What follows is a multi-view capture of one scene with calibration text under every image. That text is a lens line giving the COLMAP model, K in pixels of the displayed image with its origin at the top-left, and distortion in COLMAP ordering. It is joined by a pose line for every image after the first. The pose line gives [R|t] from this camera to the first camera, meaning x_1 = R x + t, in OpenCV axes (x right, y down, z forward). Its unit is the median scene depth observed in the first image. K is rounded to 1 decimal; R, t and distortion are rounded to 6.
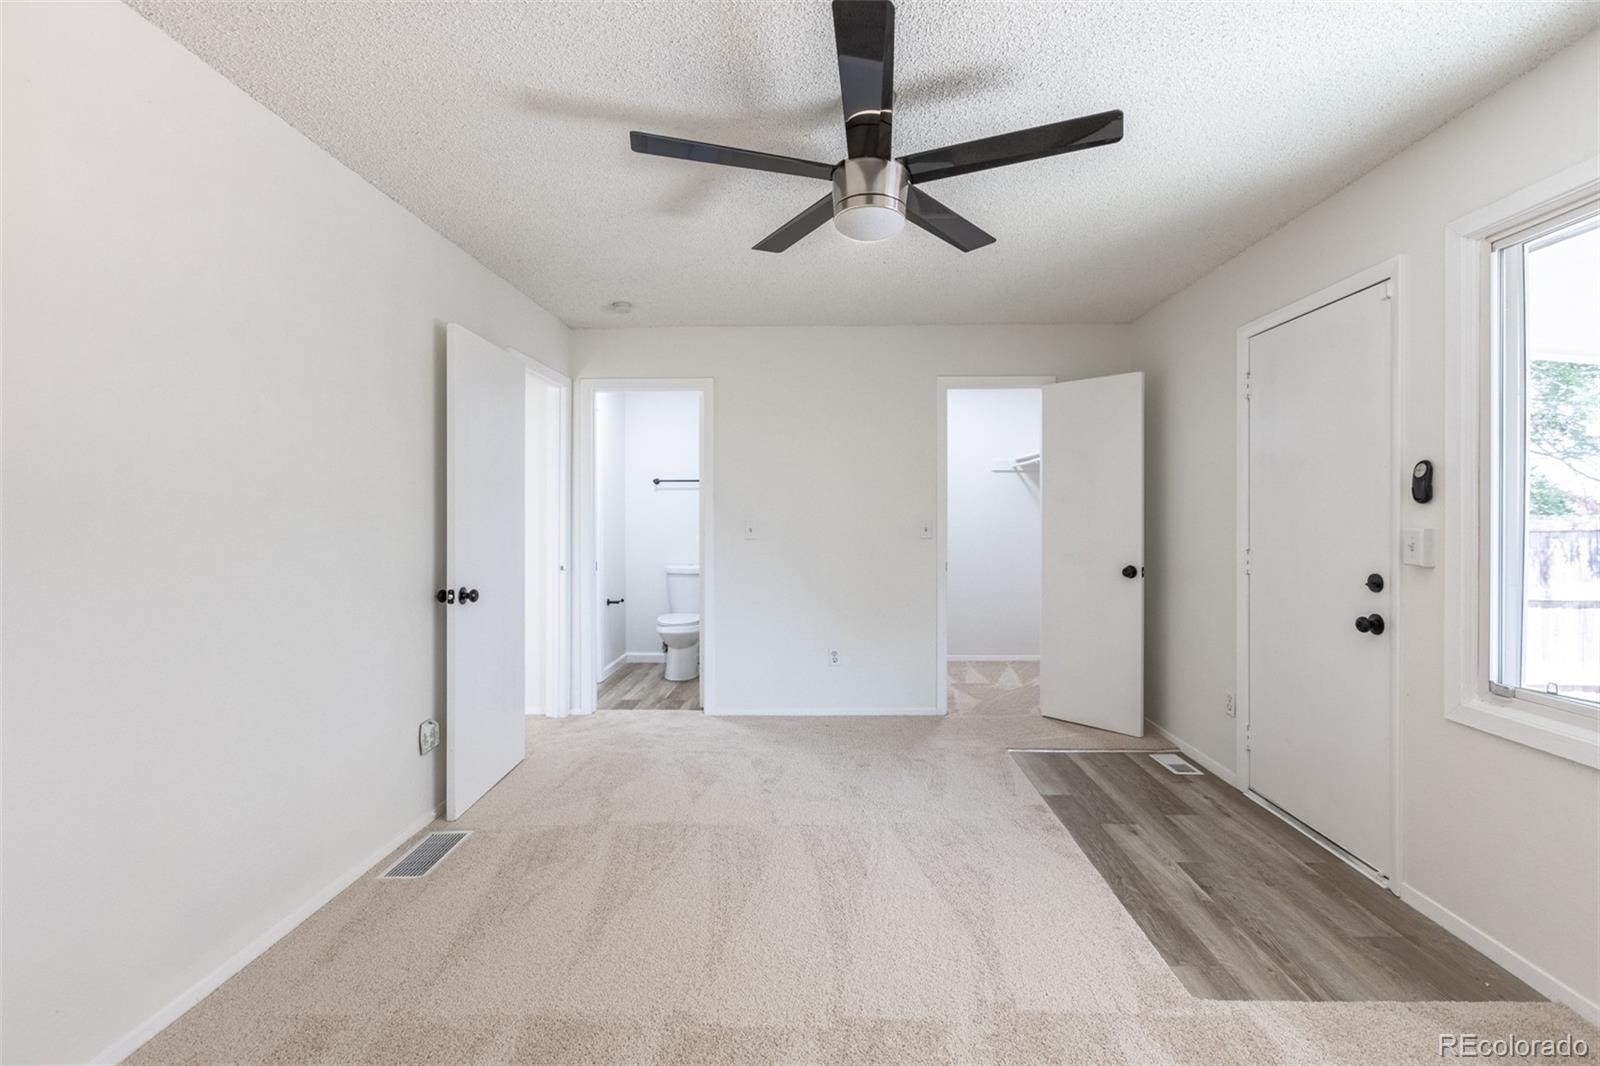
lens RADIAL K [[716.5, 0, 815.9], [0, 716.5, 514.3], [0, 0, 1]] dist [-0.001199, -0.000628]
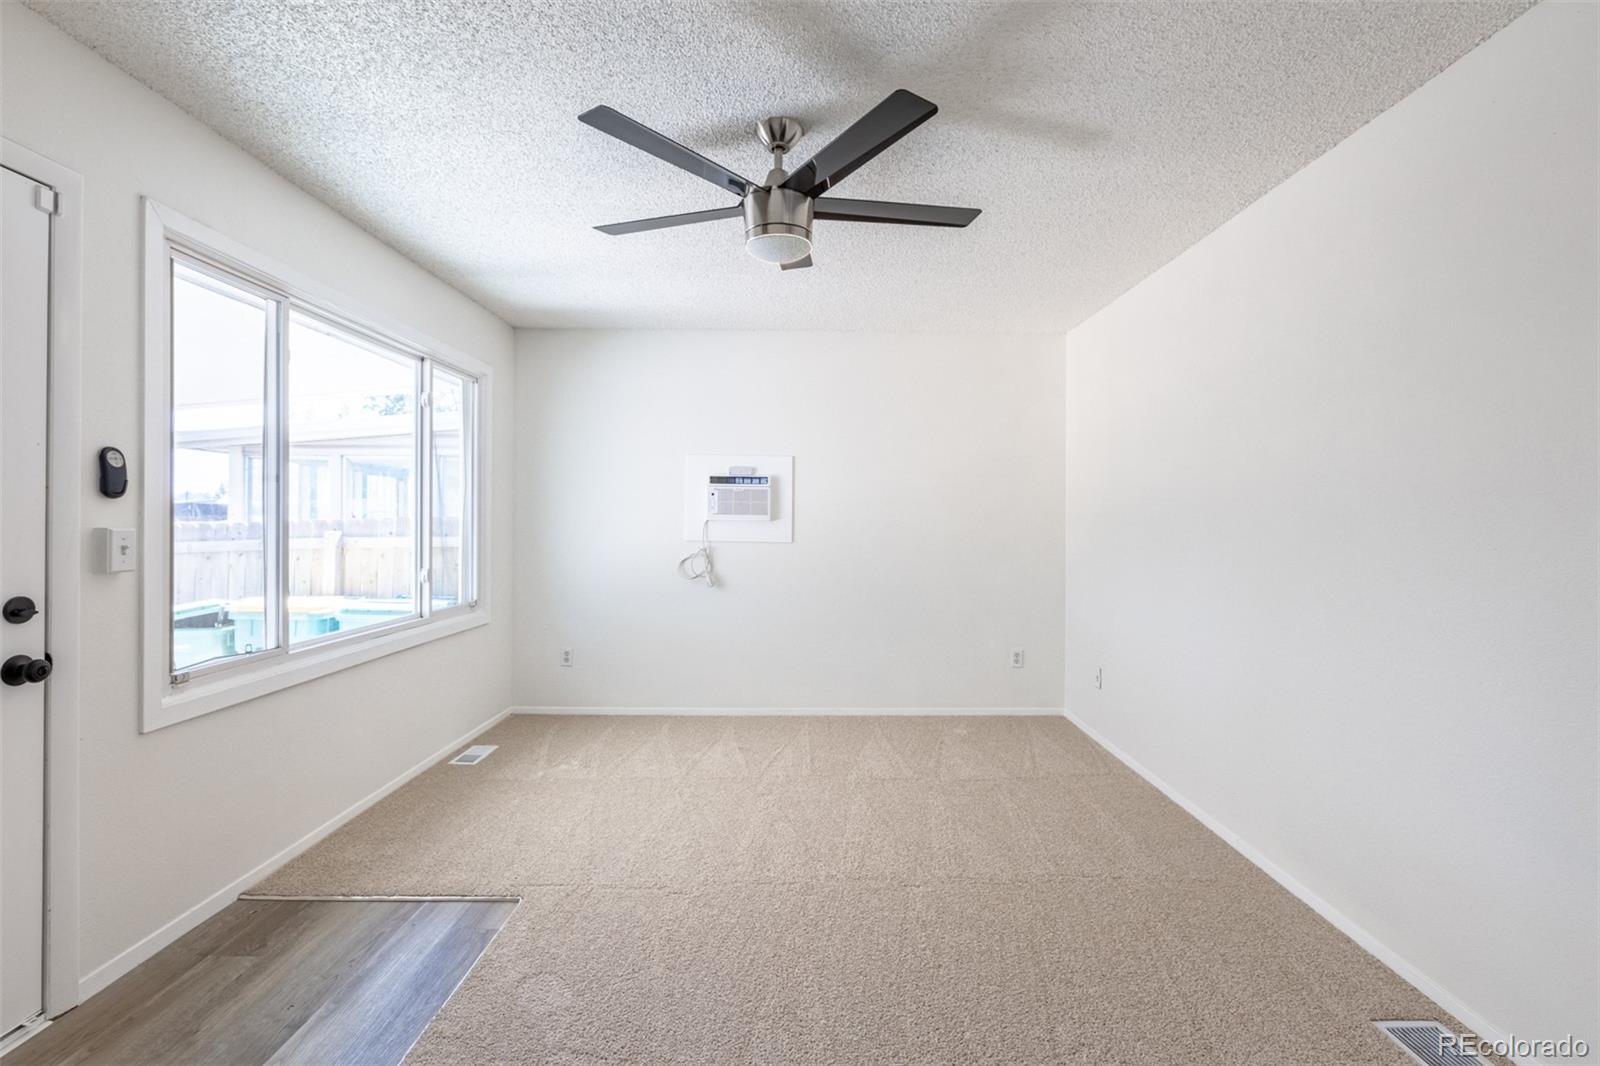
lens RADIAL K [[716.5, 0, 815.9], [0, 716.5, 514.3], [0, 0, 1]] dist [-0.001199, -0.000628]
pose [[-0.999197, -0.007733, -0.039304, 0.055786], [-0.007255, 0.999898, -0.012280, 0.008365], [0.039395, -0.011985, -0.999152, 1.996137]]
